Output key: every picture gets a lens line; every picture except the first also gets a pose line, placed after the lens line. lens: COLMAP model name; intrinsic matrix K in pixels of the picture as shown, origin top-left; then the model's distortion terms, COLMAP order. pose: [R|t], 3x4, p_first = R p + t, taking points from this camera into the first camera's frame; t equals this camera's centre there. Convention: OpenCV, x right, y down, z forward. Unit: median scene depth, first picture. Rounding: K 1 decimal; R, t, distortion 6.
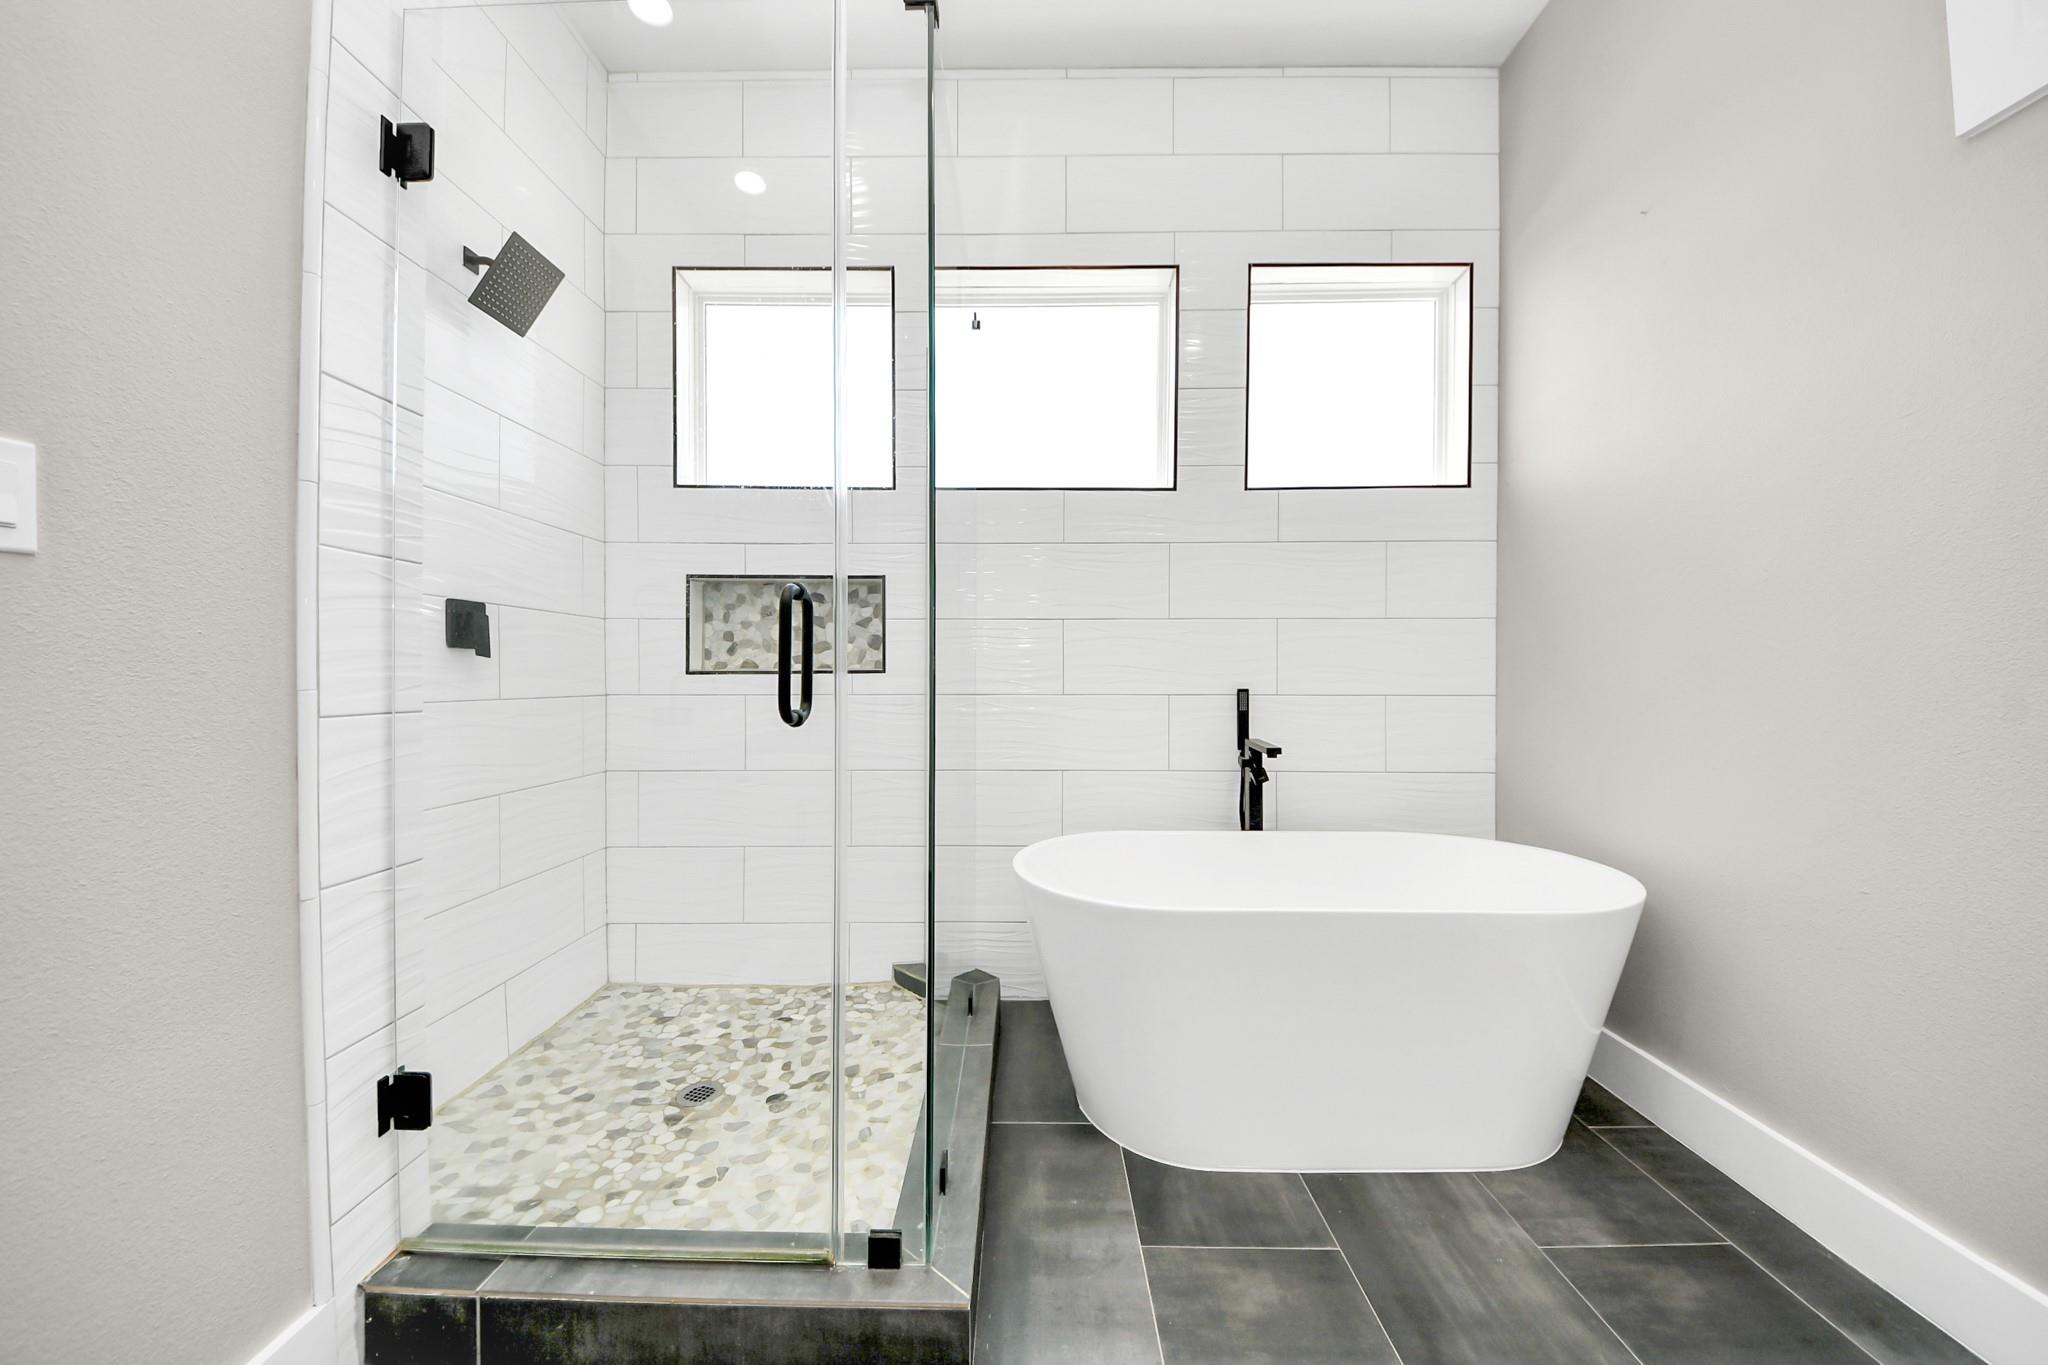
lens RADIAL K [[693.4, 0, 1000.2], [0, 693.4, 681.3], [0, 0, 1]] dist [0.022958, -0.015002]
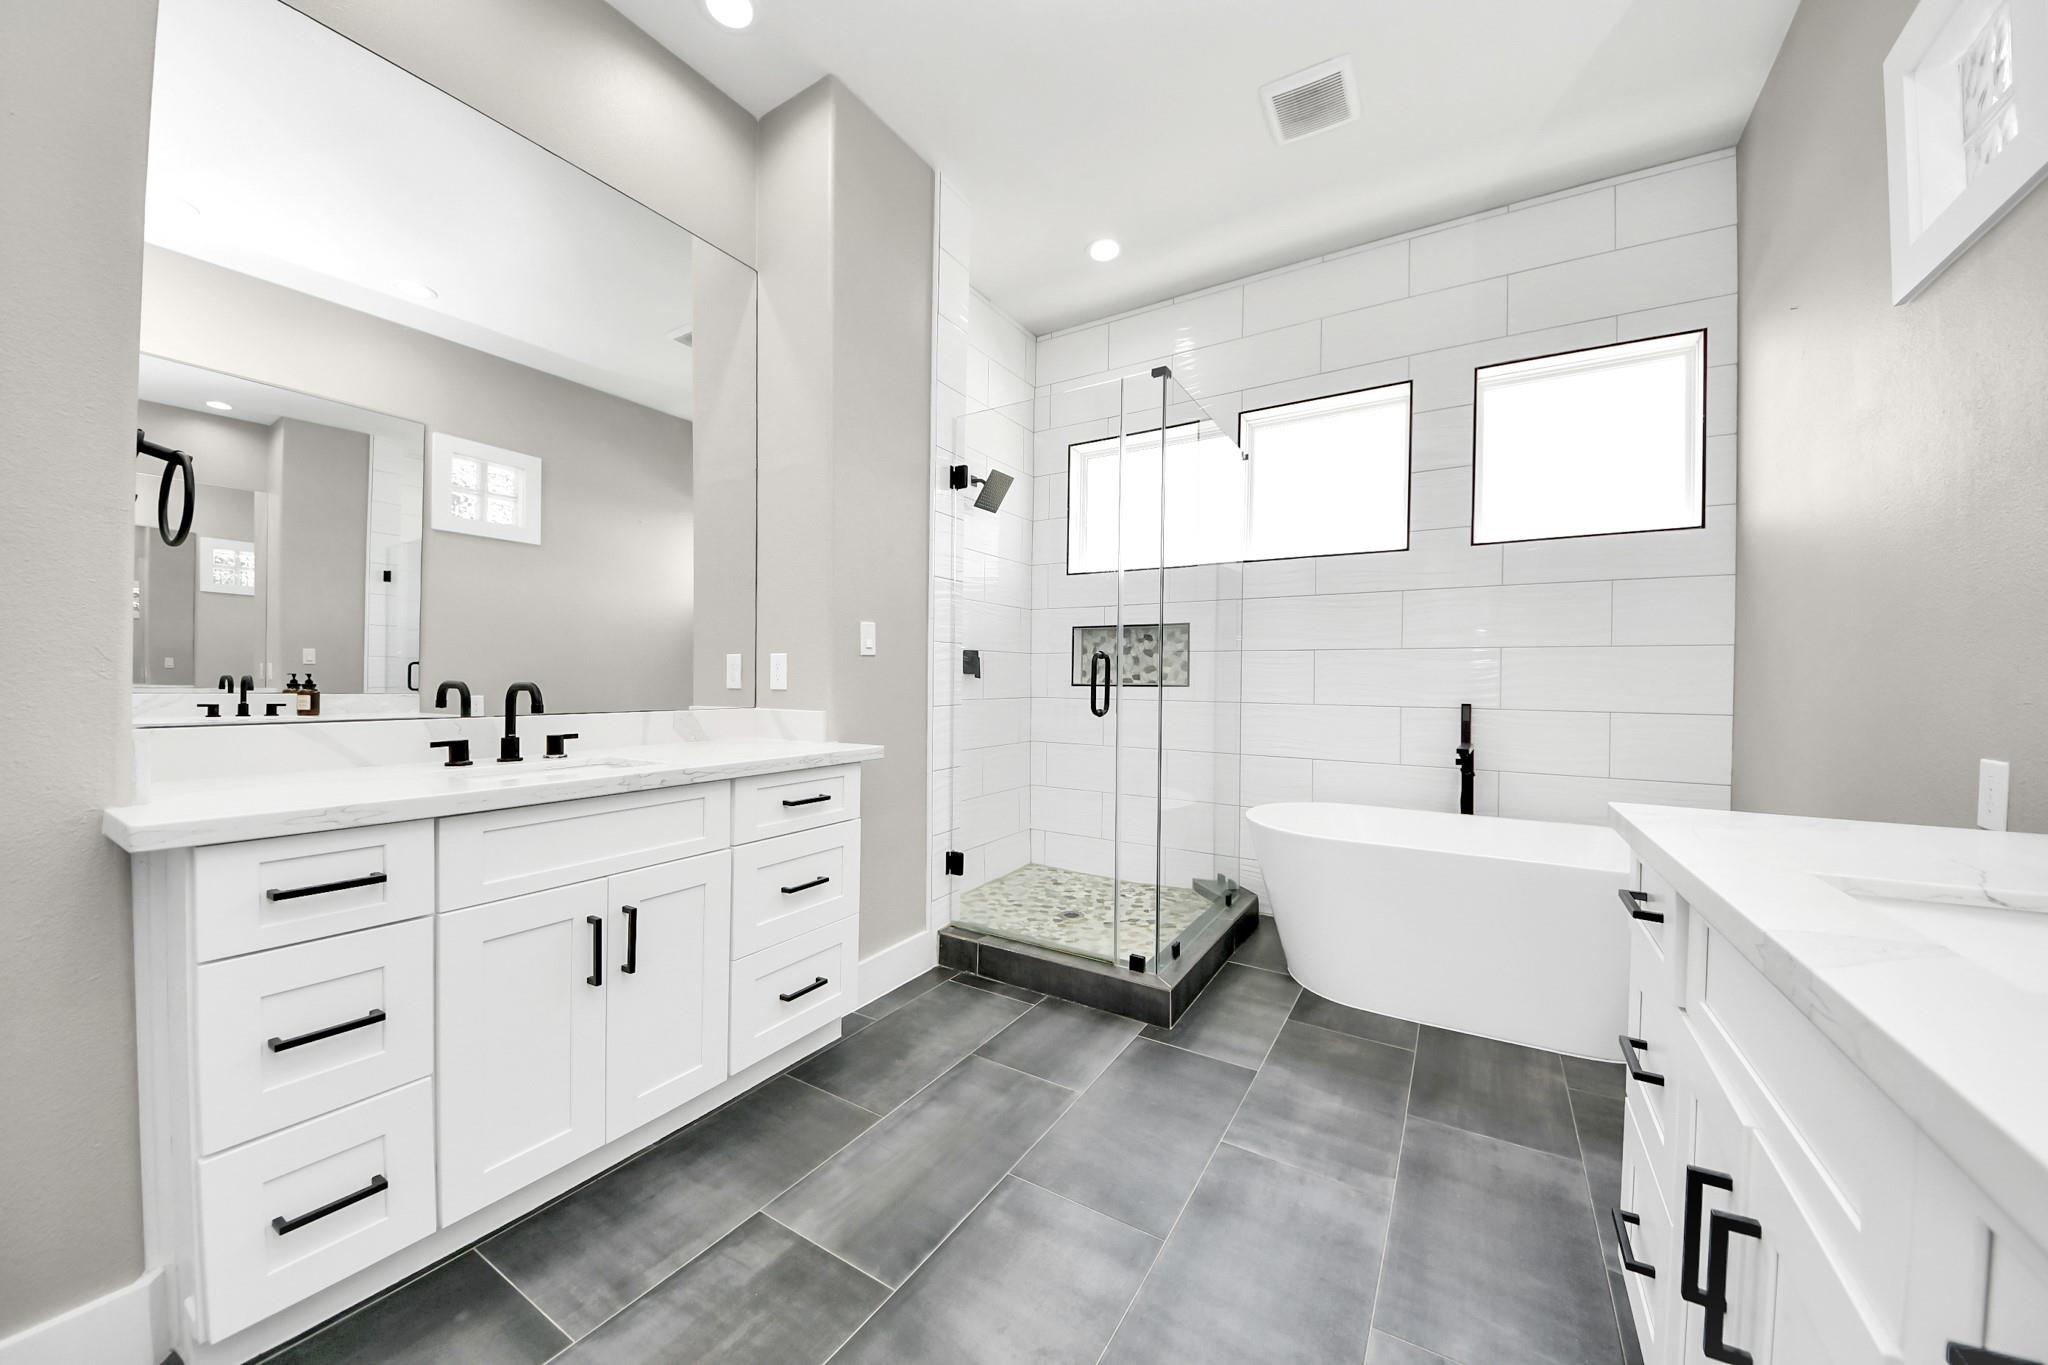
lens RADIAL K [[693.4, 0, 1000.2], [0, 693.4, 681.3], [0, 0, 1]] dist [0.022958, -0.015002]
pose [[0.840923, 0.008933, -0.541082, 0.349059], [-0.009334, 0.999954, 0.002002, -0.026330], [0.541075, 0.003367, 0.840968, -0.566446]]
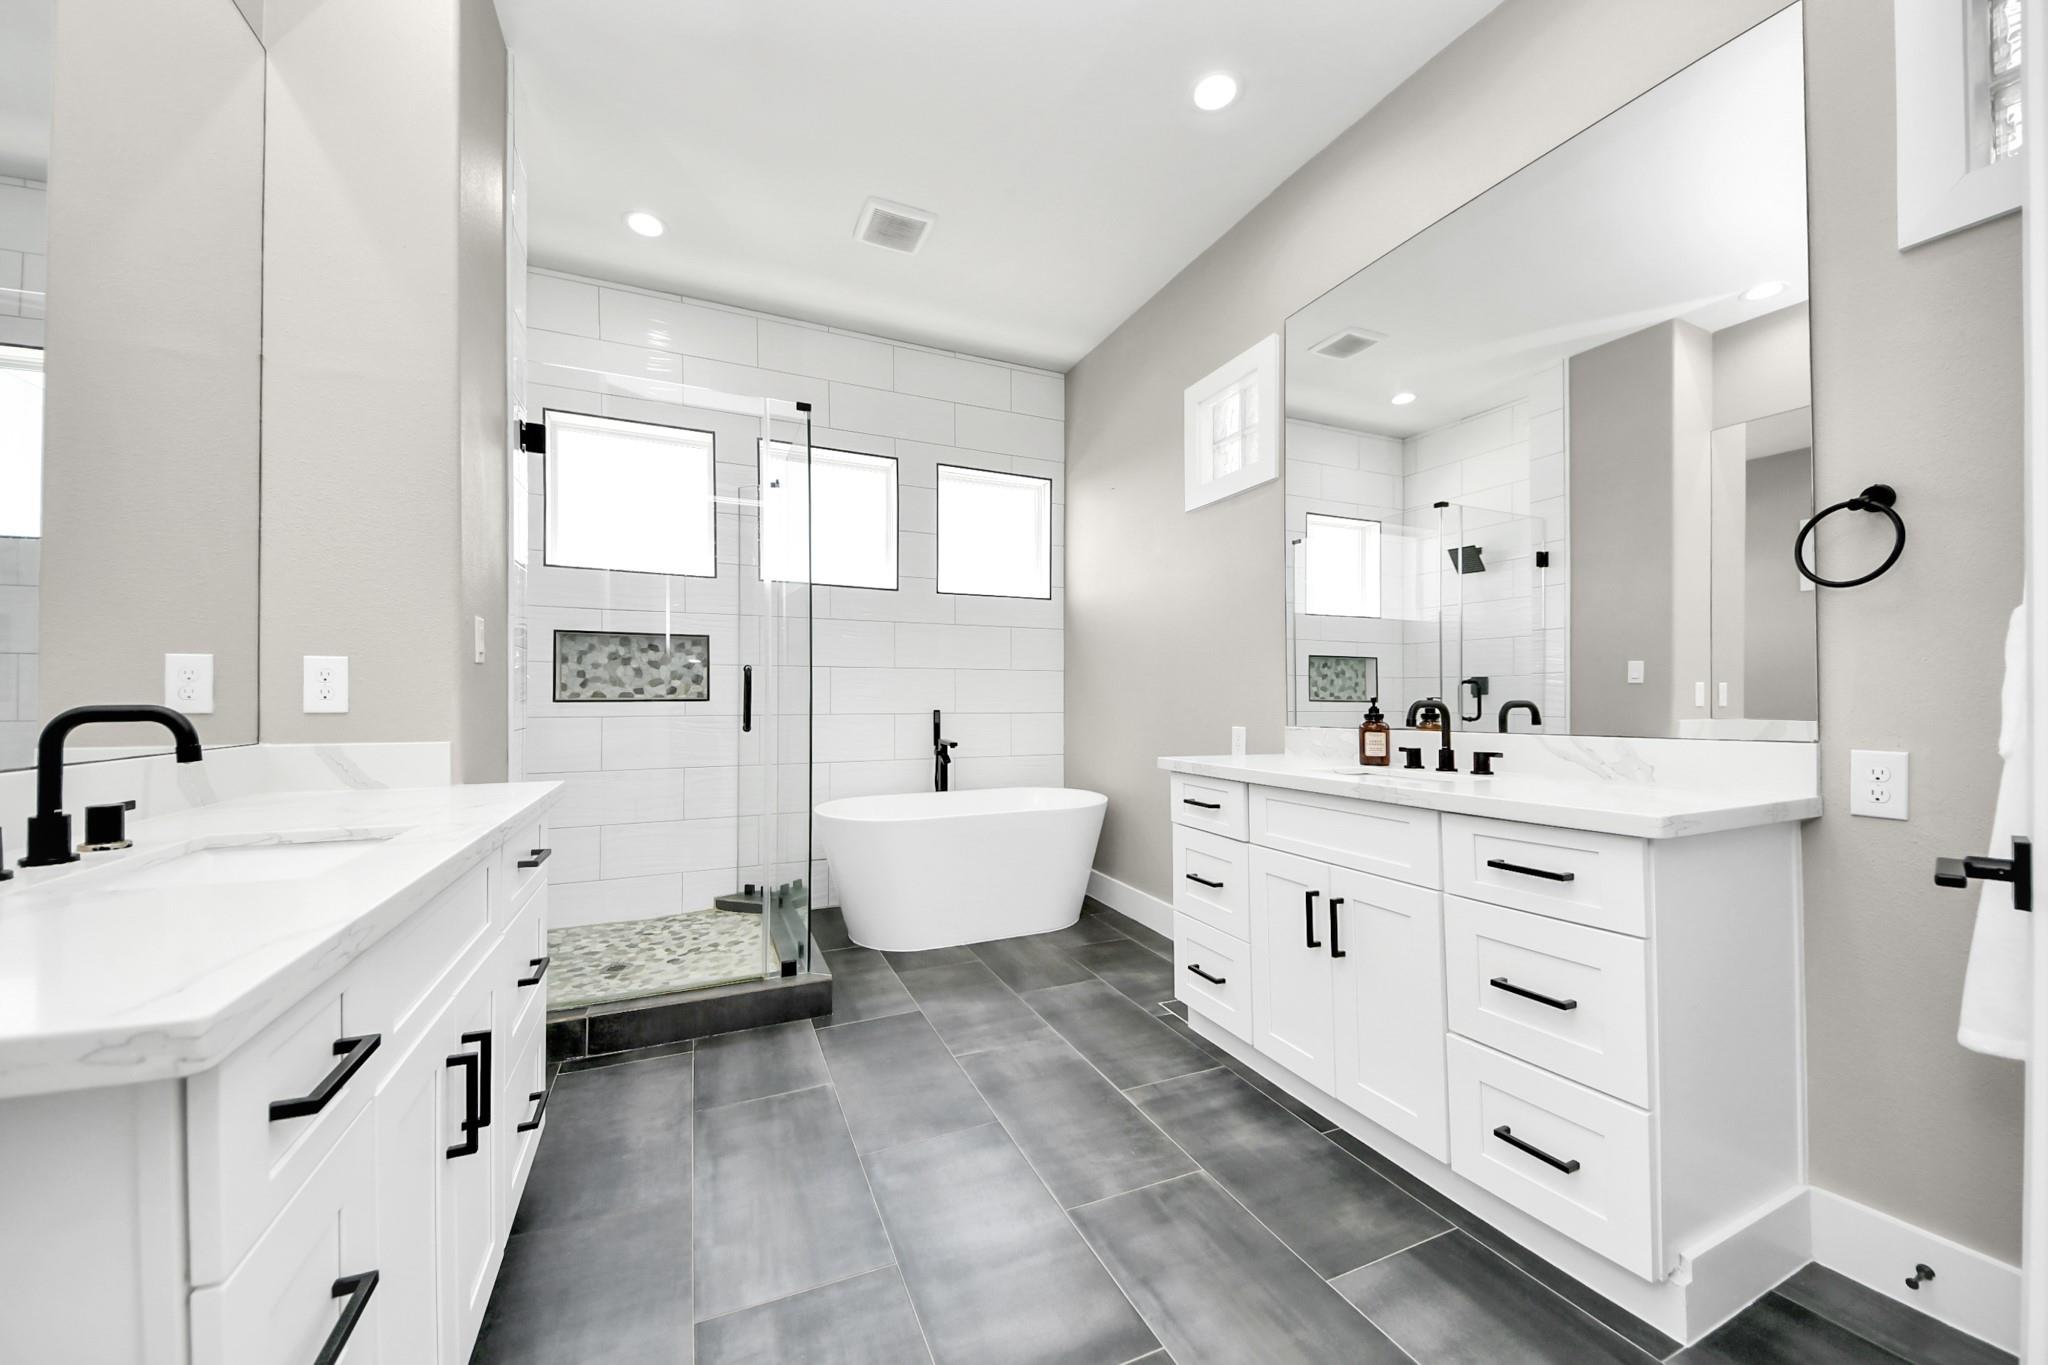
lens RADIAL K [[769.2, 0, 964.7], [0, 769.2, 685.3], [0, 0, 1]] dist [0.025099, -0.012590]
pose [[0.924572, 0.005330, 0.380969, -0.324448], [0.001601, 0.999839, -0.017874, -0.016911], [-0.381003, 0.017136, 0.924415, -0.818204]]
